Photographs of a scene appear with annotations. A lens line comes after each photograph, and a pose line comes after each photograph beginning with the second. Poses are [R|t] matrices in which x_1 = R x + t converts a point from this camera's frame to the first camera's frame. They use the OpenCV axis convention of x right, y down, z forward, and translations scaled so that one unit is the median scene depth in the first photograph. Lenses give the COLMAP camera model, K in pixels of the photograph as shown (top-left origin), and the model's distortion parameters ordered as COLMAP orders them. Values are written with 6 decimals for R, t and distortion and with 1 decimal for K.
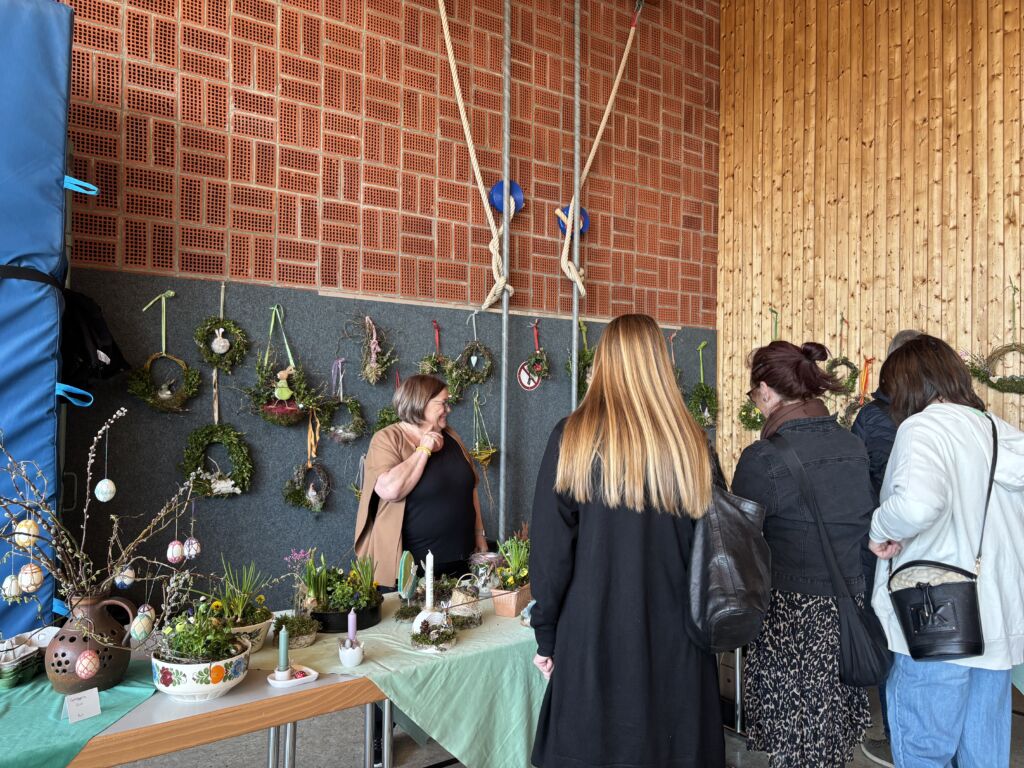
lens RADIAL K [[785.6, 0, 512.0], [0, 785.6, 384.0], [0, 0, 1]] dist [0.007204, -0.006607]
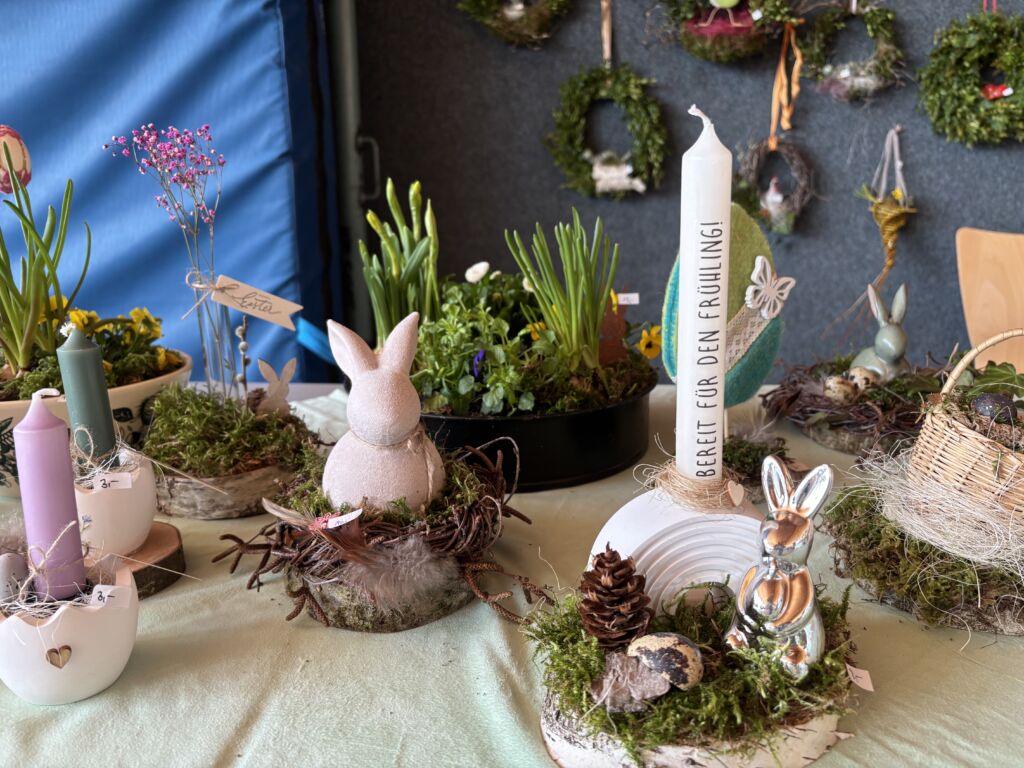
lens RADIAL K [[762.4, 0, 512.0], [0, 762.4, 384.0], [0, 0, 1]] dist [-0.048559, 0.001109]
pose [[0.708245, 0.155040, -0.688732, -0.013709], [0.022426, 0.970154, 0.241451, 0.127954], [0.705611, -0.186452, 0.683629, 0.491235]]
